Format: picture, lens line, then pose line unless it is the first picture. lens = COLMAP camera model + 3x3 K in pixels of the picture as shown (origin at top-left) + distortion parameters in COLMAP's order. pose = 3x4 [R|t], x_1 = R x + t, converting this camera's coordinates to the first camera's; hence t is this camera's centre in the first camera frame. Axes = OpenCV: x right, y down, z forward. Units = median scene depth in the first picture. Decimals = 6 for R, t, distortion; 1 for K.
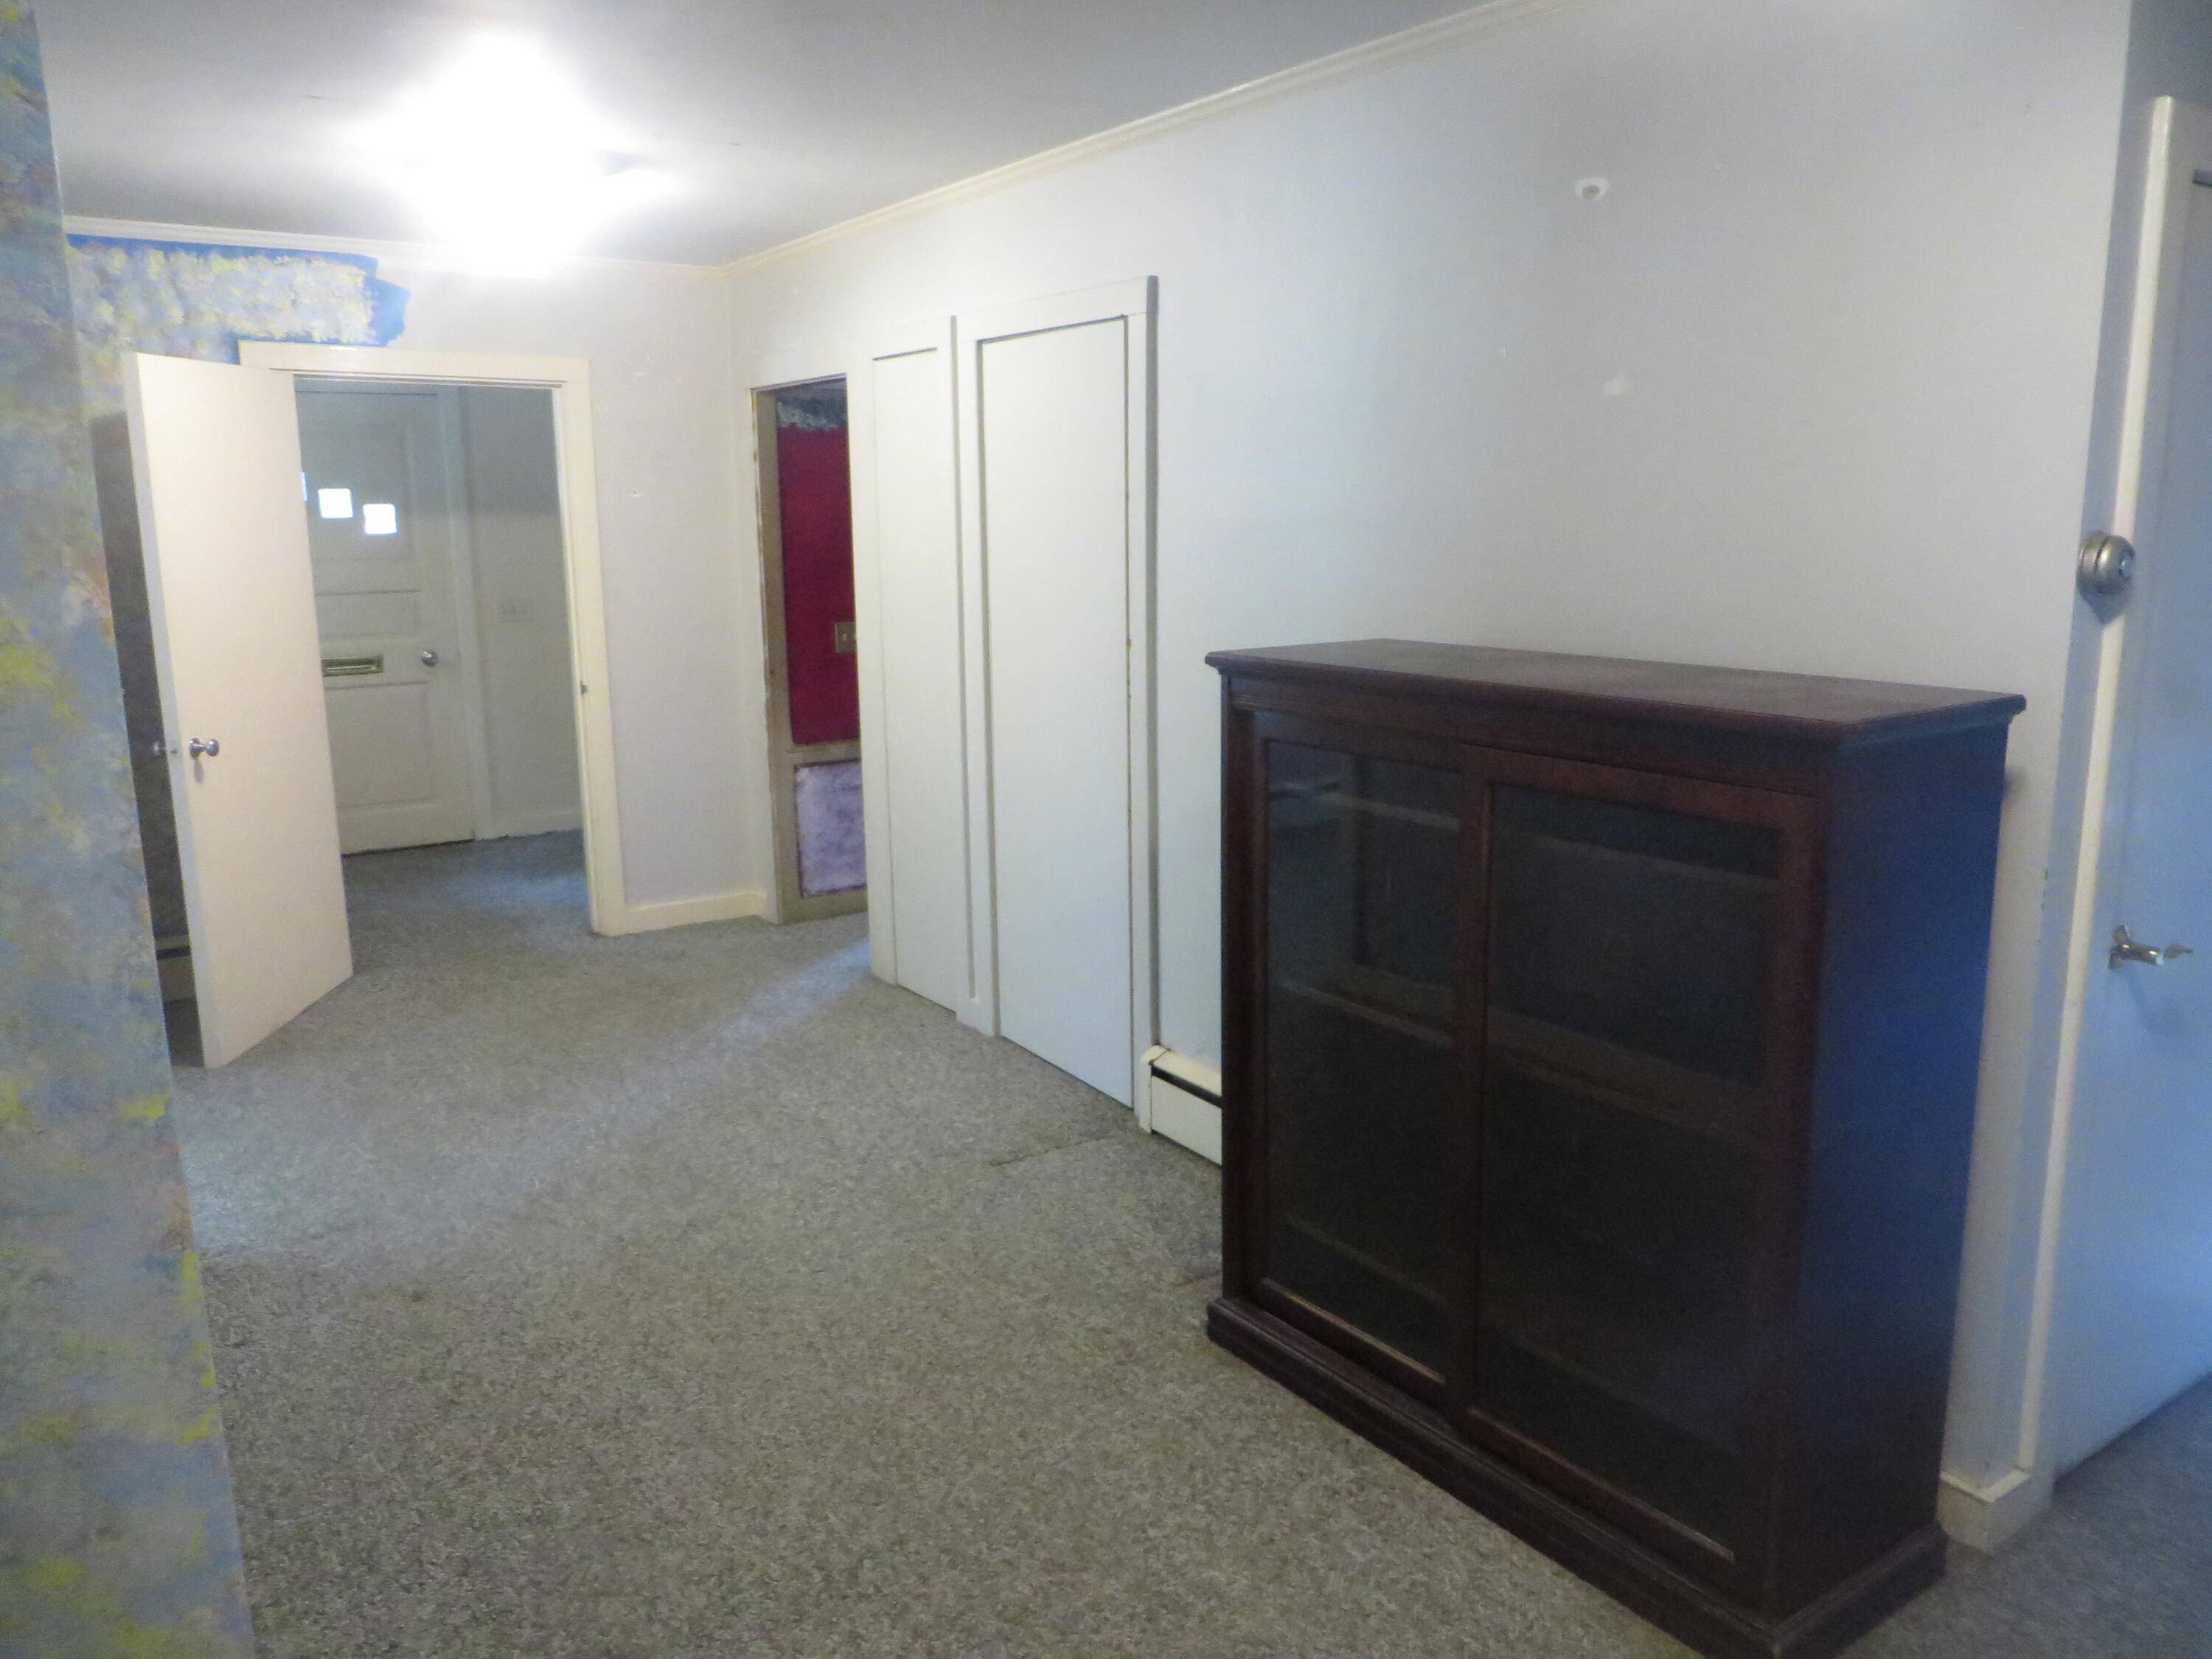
lens RADIAL K [[1643.7, 0, 1106.0], [0, 1643.7, 829.5], [0, 0, 1]] dist [-0.031438, -0.015060]
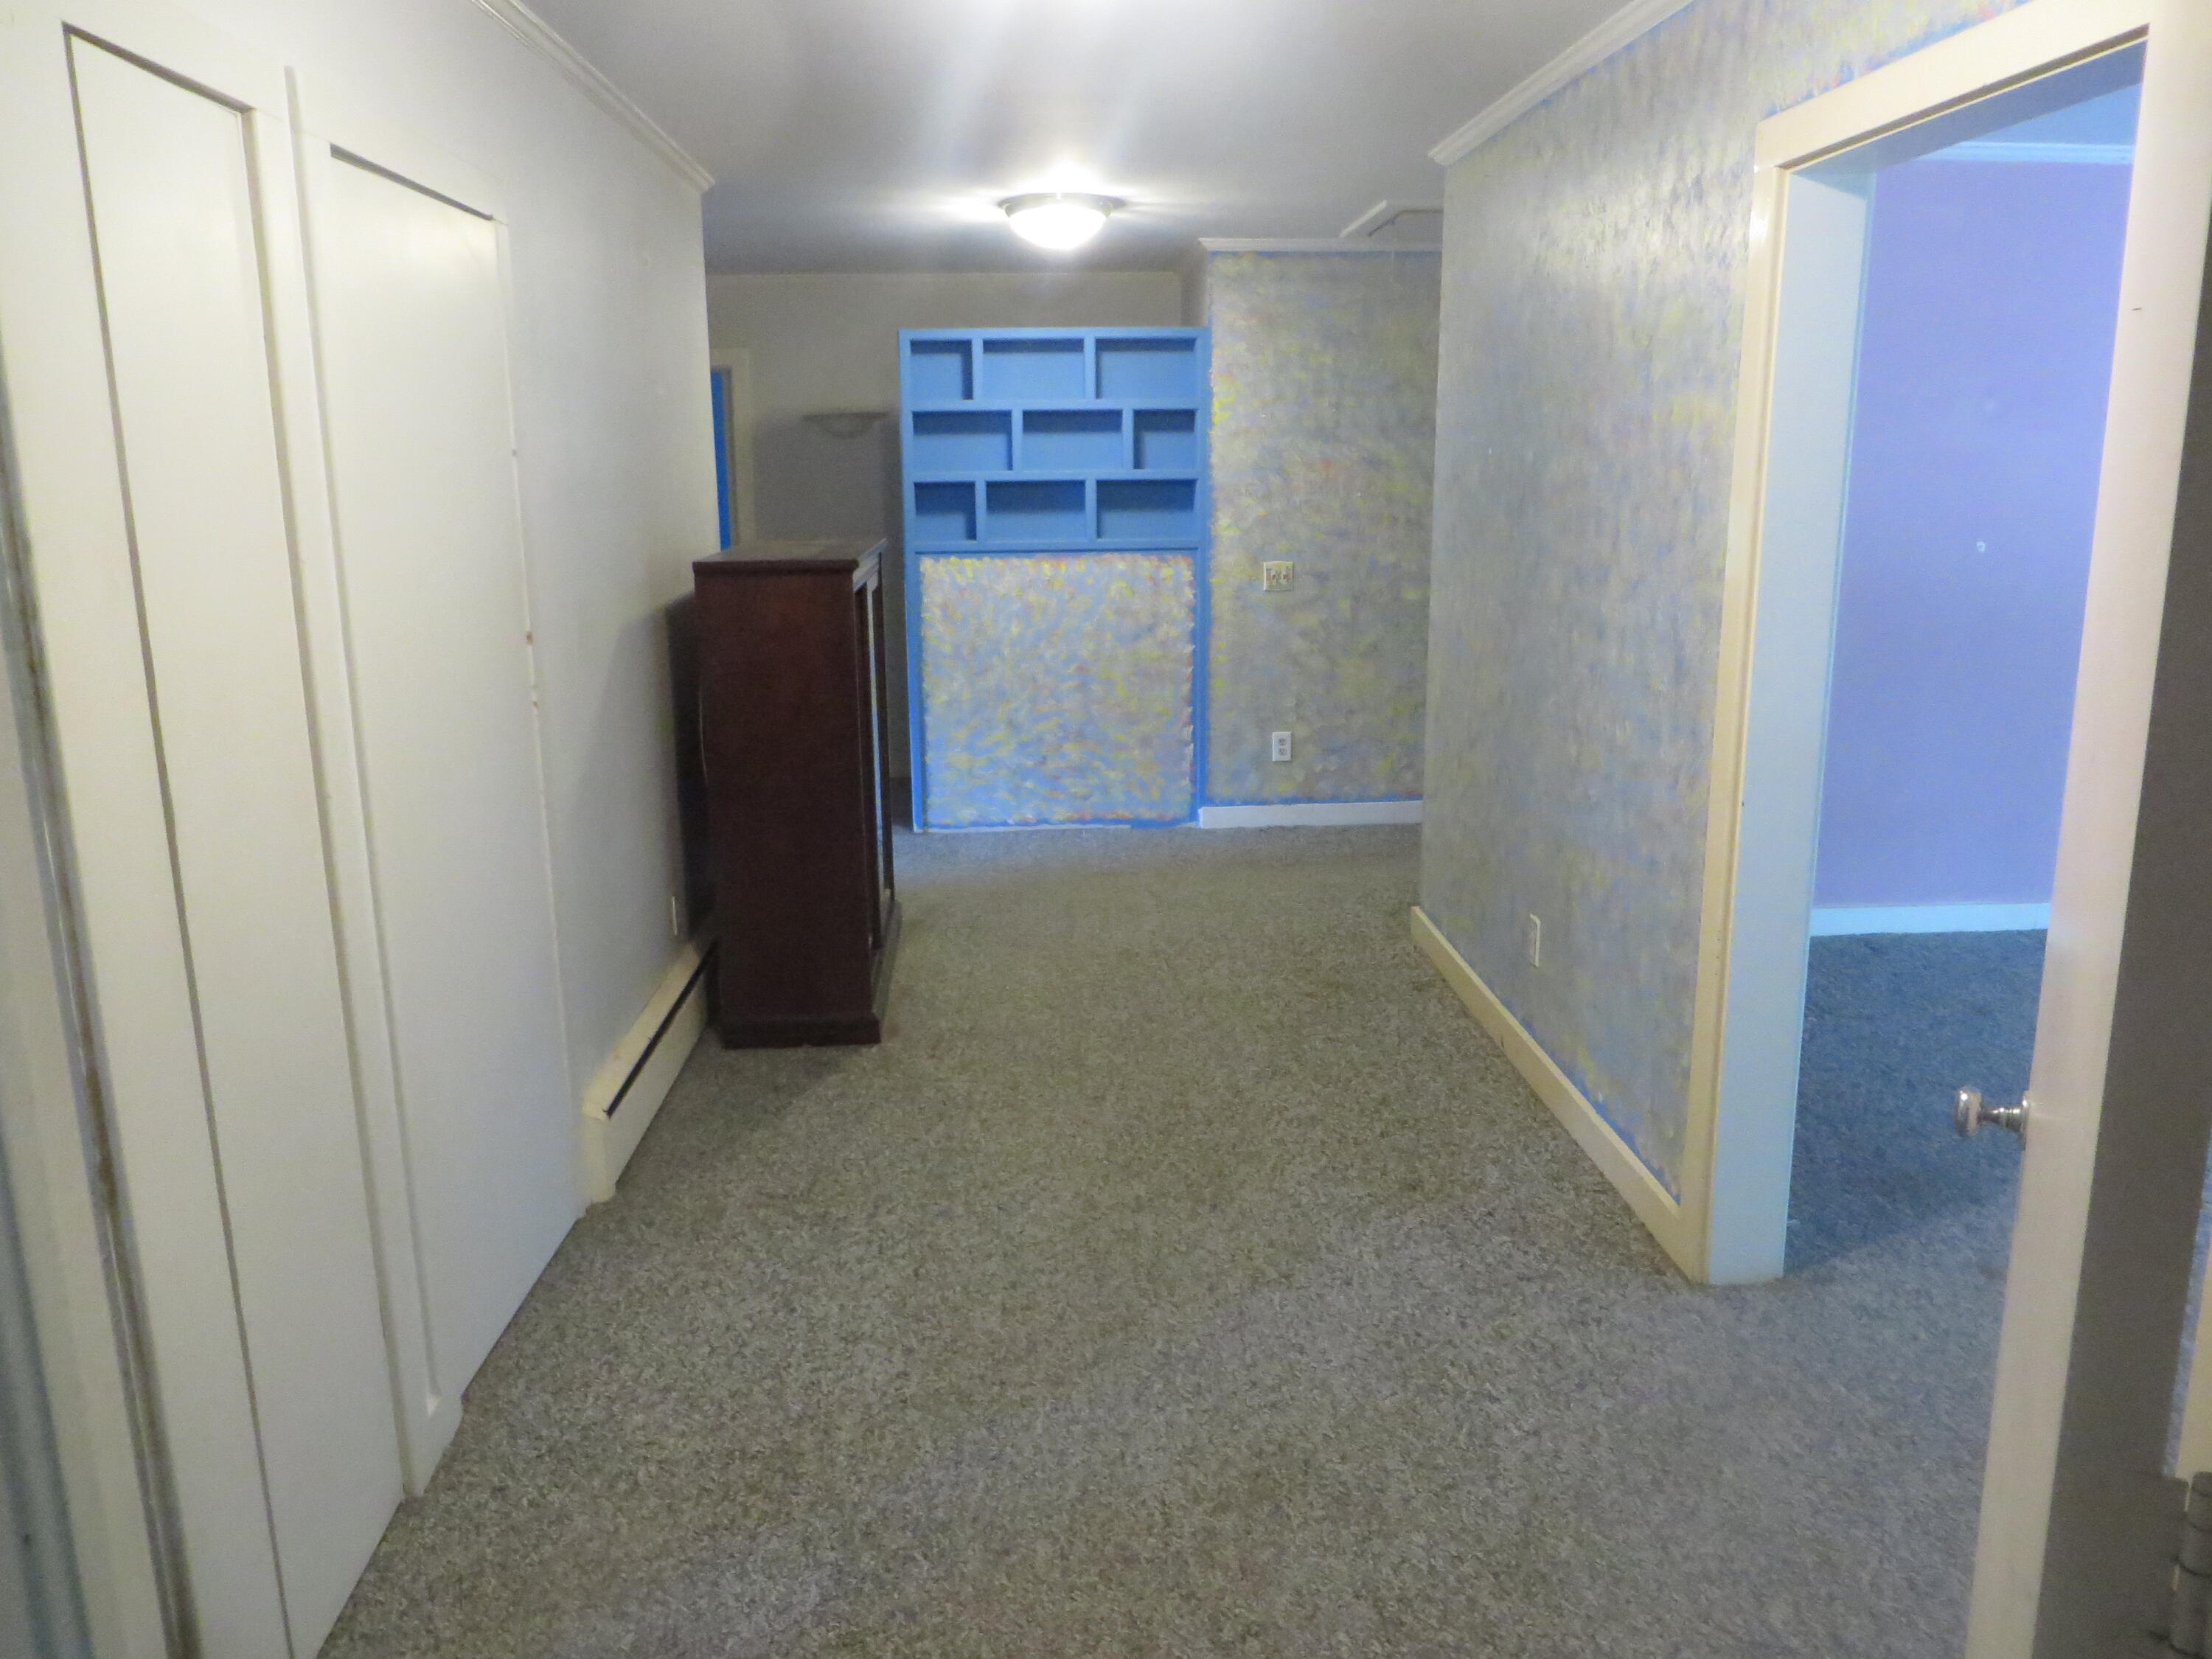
lens RADIAL K [[1641.2, 0, 1106.0], [0, 1641.2, 829.5], [0, 0, 1]] dist [-0.008039, -0.005641]
pose [[-0.858853, -0.091727, 0.503943, -0.685748], [0.120993, 0.919665, 0.373600, -0.315512], [-0.497728, 0.381841, -0.778759, 1.641607]]
